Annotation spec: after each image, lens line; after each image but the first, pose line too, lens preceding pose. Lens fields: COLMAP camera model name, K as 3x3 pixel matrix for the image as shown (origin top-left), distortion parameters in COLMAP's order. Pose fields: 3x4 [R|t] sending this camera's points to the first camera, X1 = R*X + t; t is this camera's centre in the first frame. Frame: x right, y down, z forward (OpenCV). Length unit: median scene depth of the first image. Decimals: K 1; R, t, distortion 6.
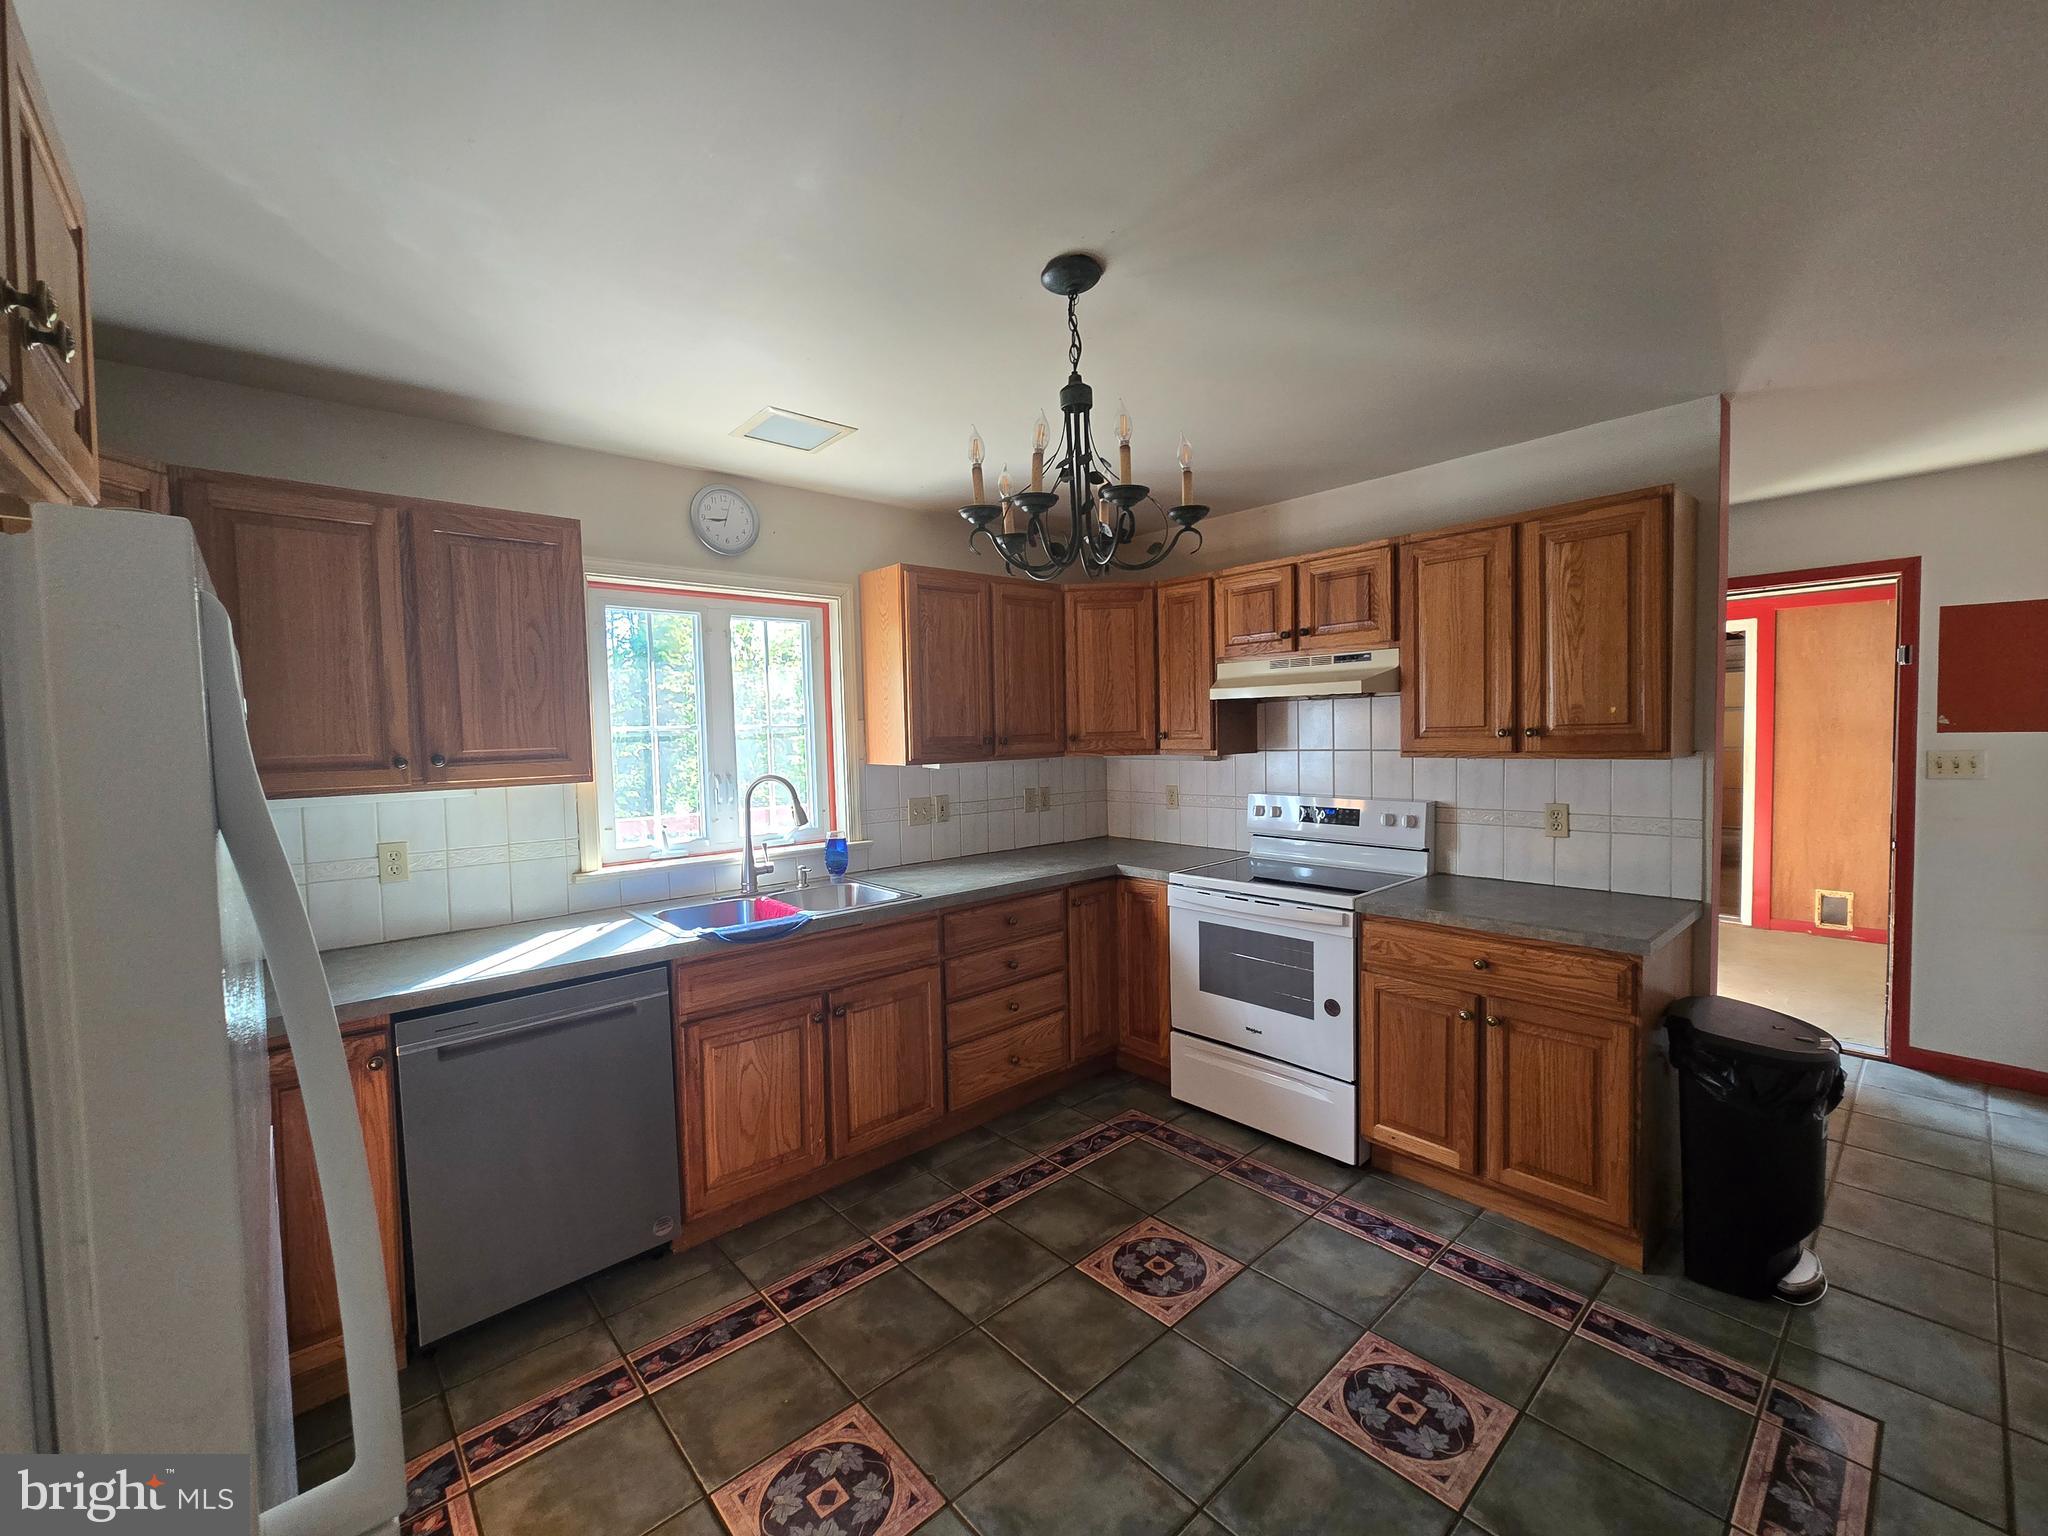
lens RADIAL K [[835.3, 0, 1024.4], [0, 835.3, 776.3], [0, 0, 1]] dist [-0.002968, -0.000098]
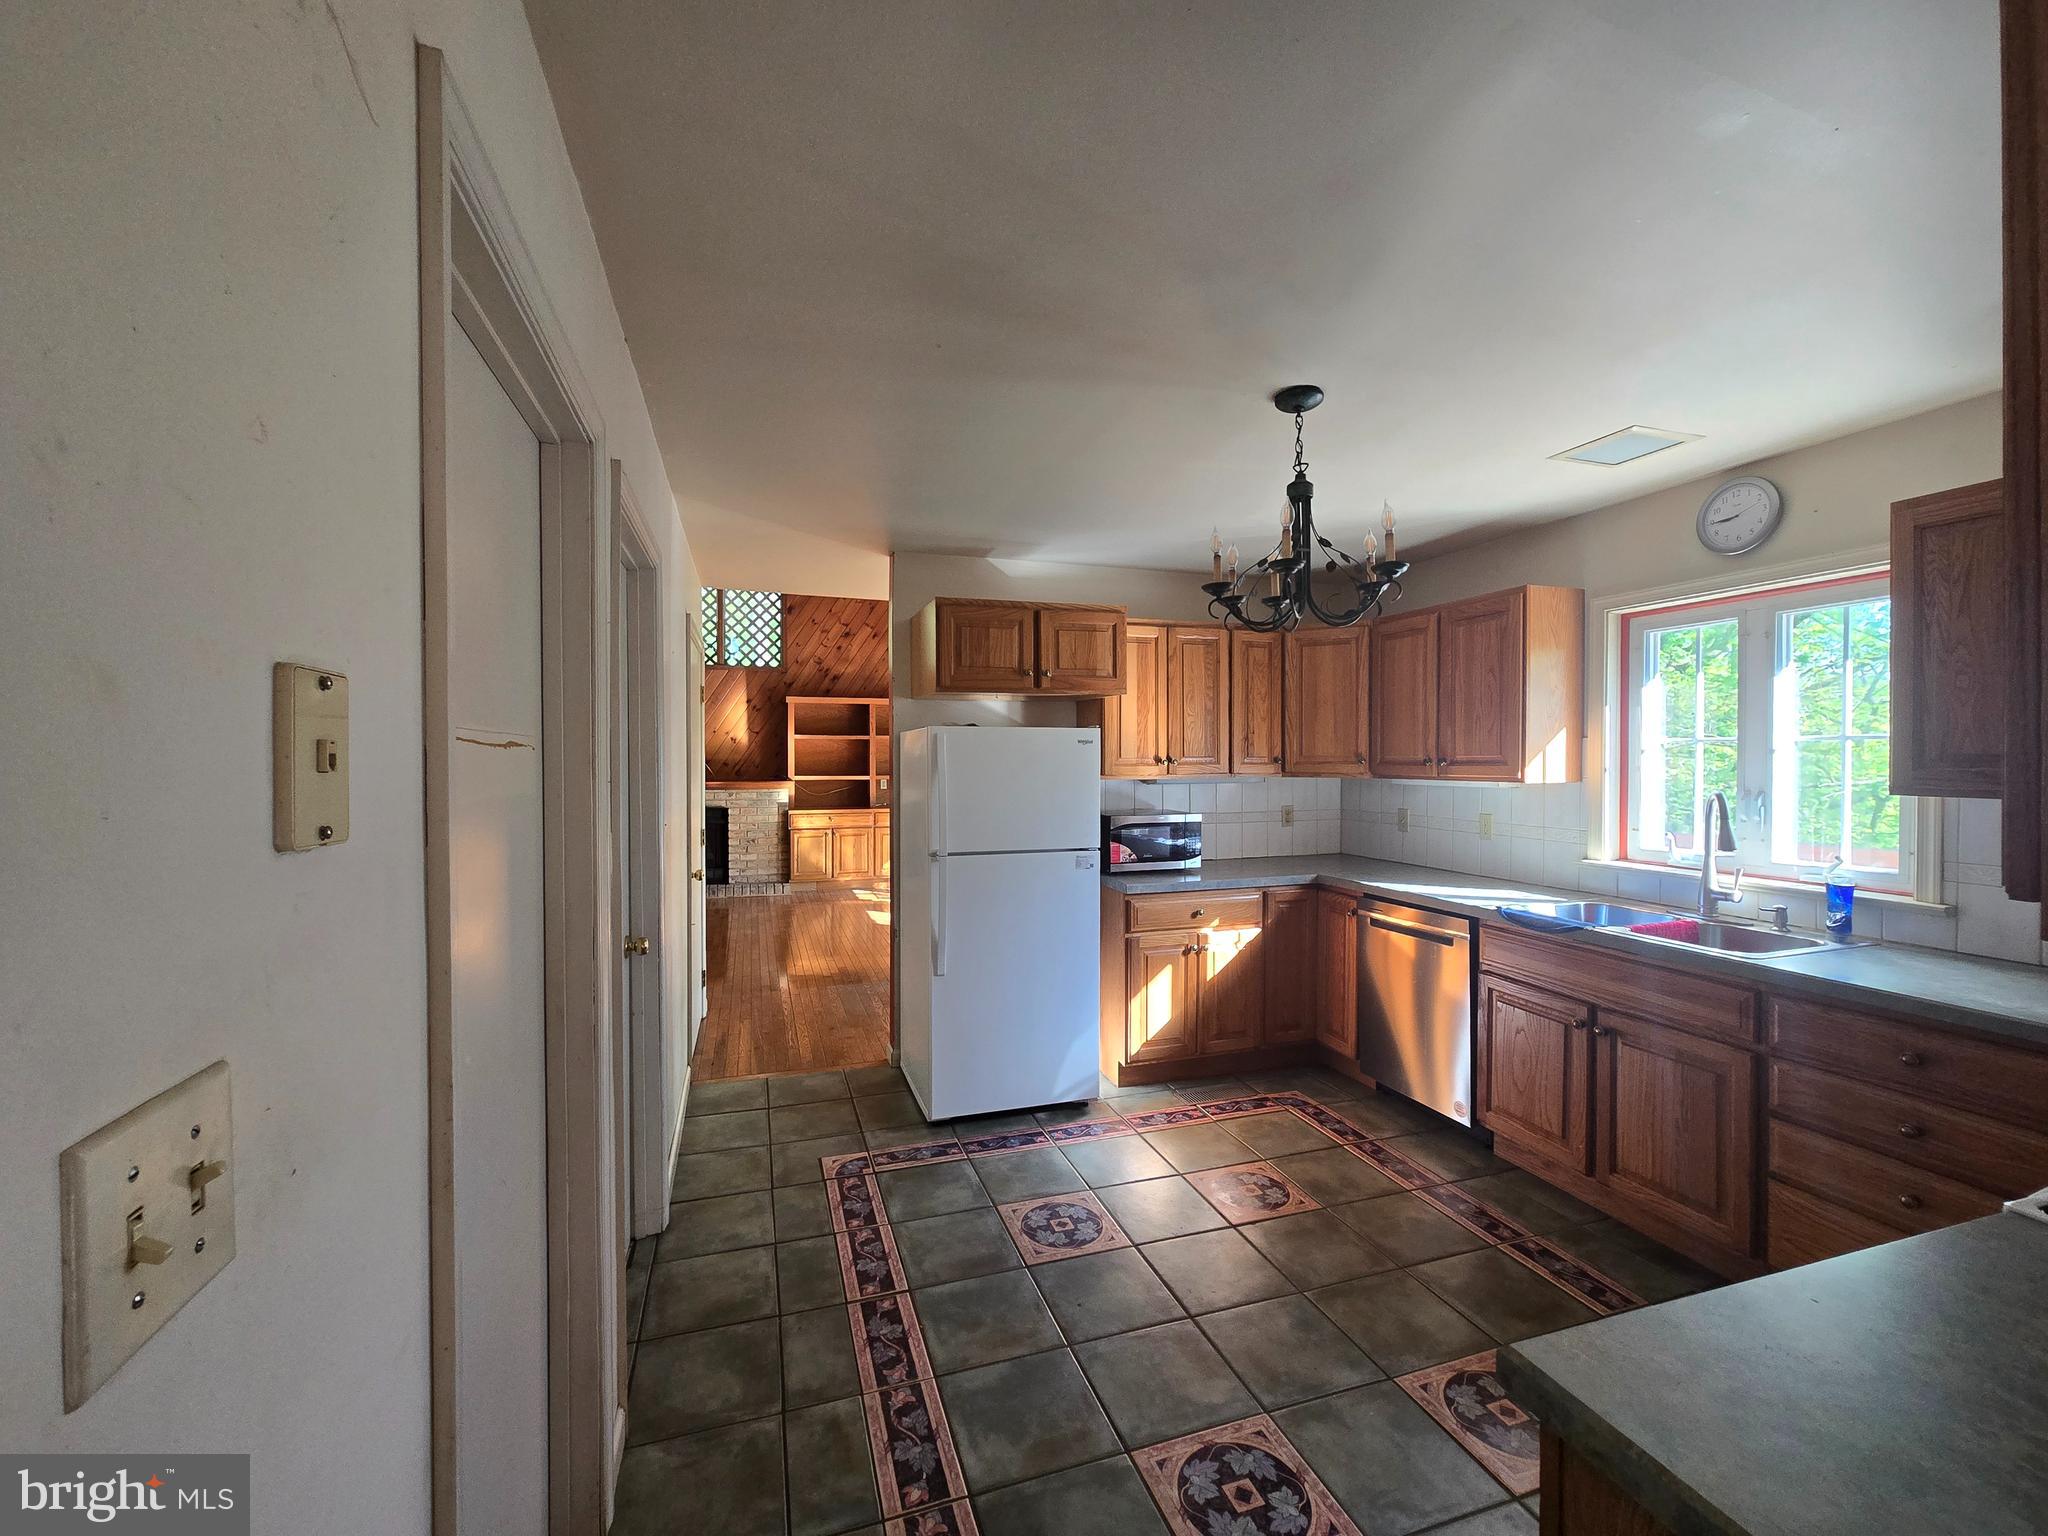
lens RADIAL K [[835.3, 0, 1025.2], [0, 835.3, 767.9], [0, 0, 1]] dist [-0.002968, -0.000098]
pose [[-0.403794, 0.040271, -0.913963, 1.161344], [-0.031773, 0.997811, 0.058002, -0.078686], [0.914298, 0.052460, -0.401630, 0.939139]]
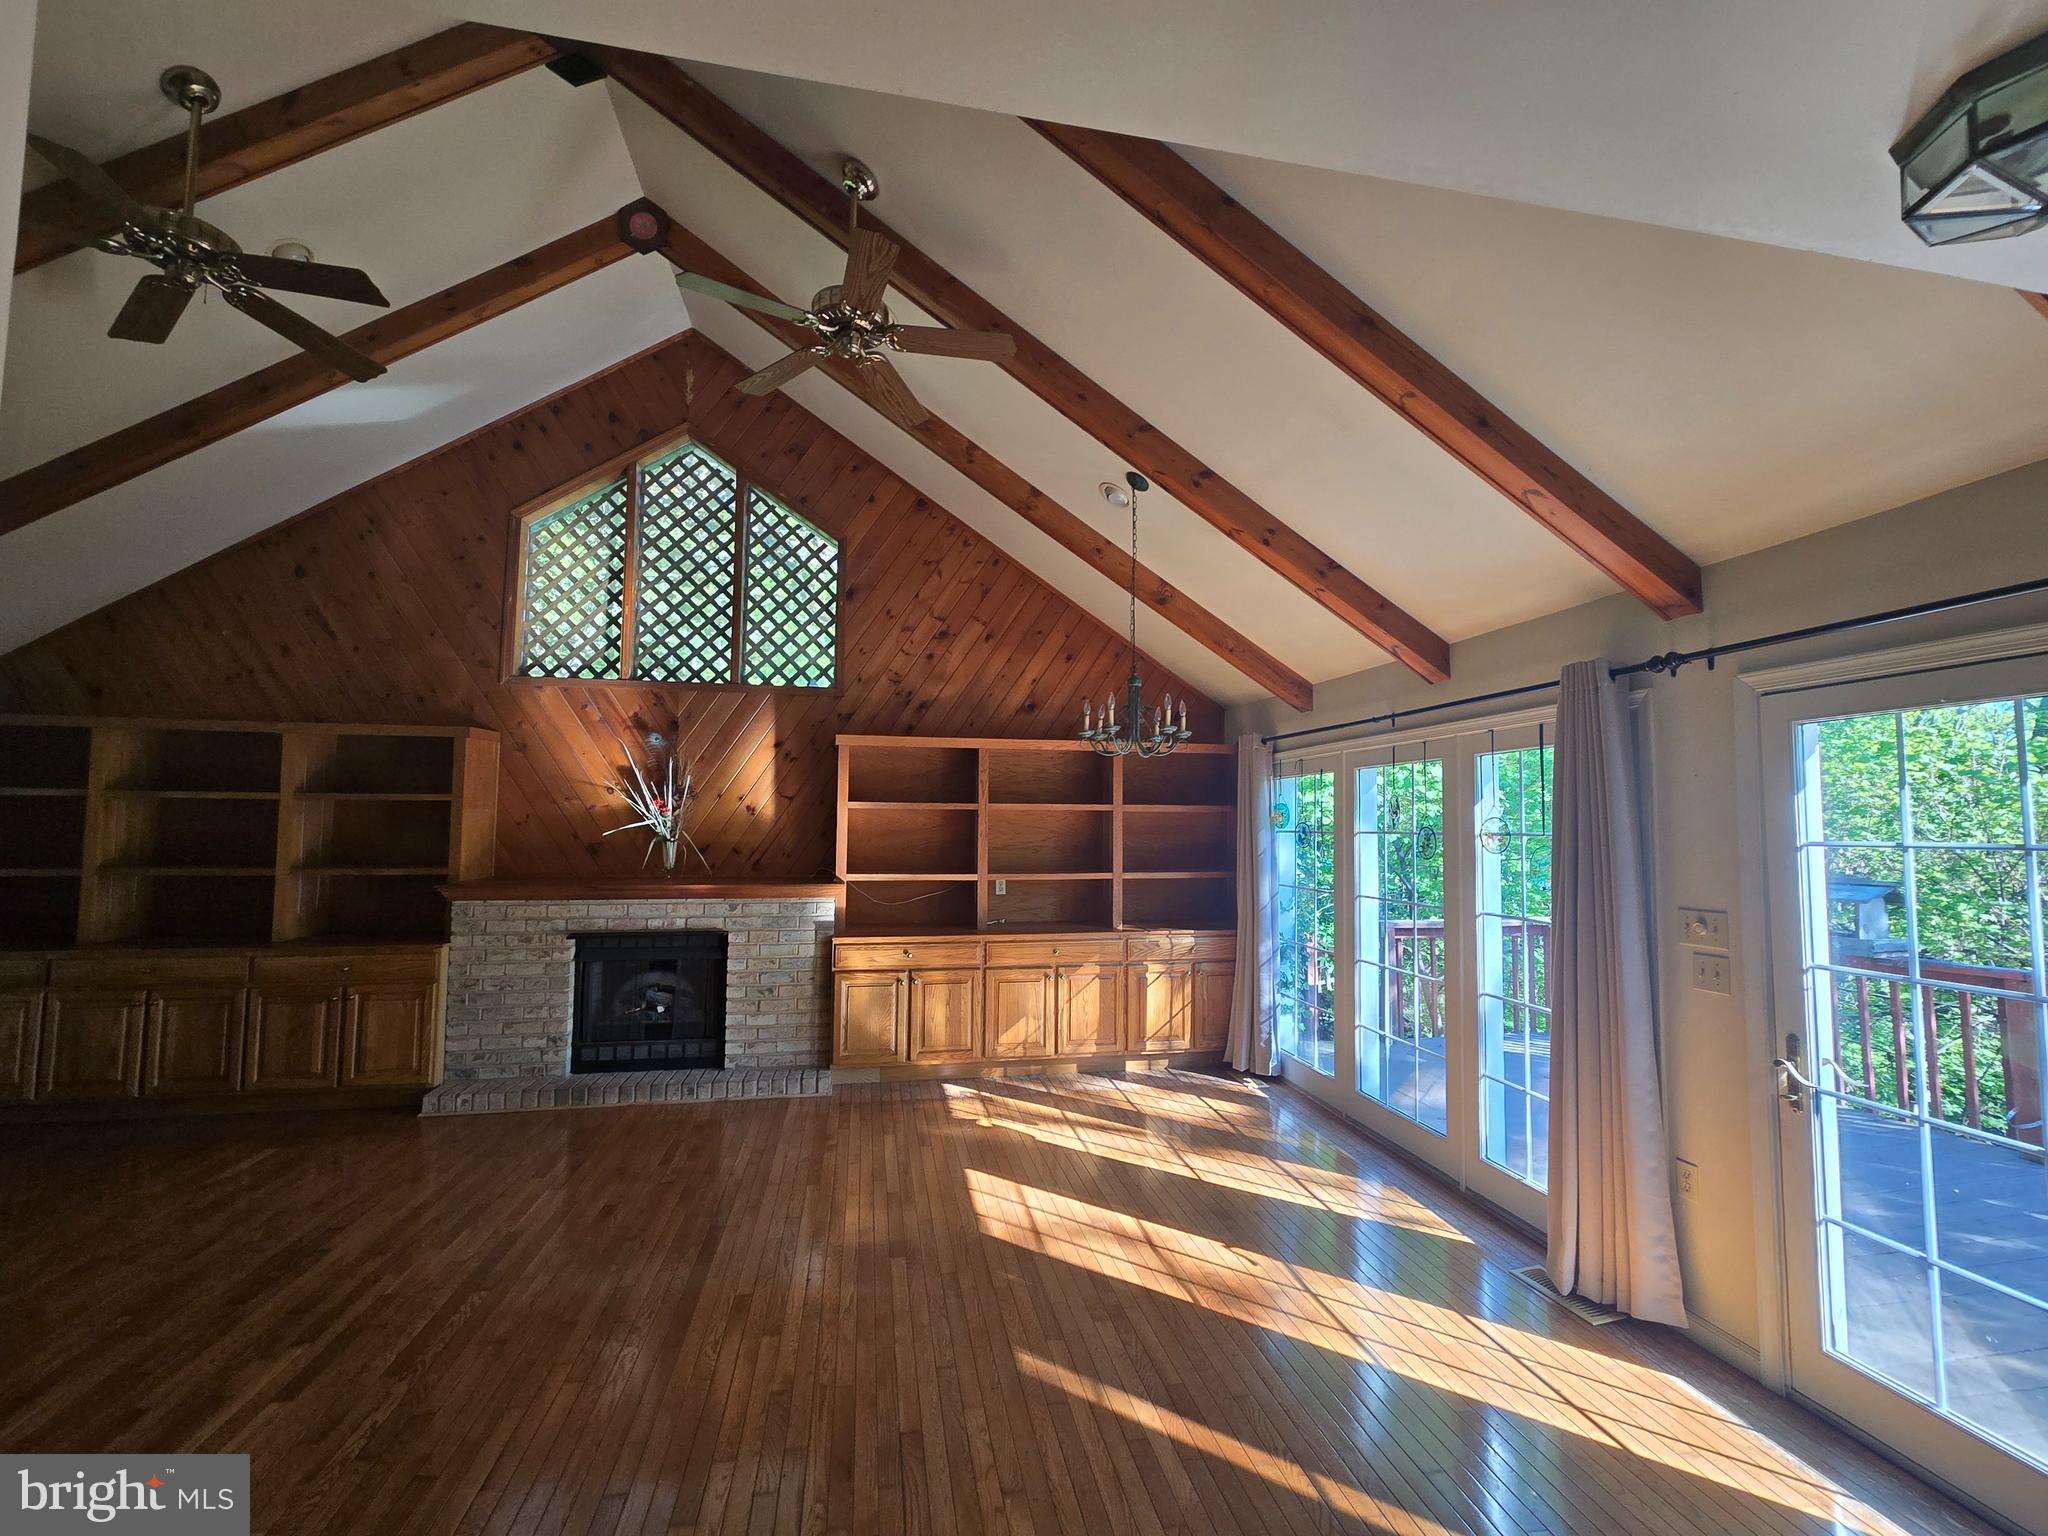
lens RADIAL K [[835.3, 0, 1032.4], [0, 835.3, 770.6], [0, 0, 1]] dist [-0.002968, -0.000098]
pose [[-0.511397, -0.039258, -0.858448, 0.695649], [-0.034508, 0.999088, -0.025133, -0.058712], [0.858652, 0.016771, -0.512285, 0.622805]]
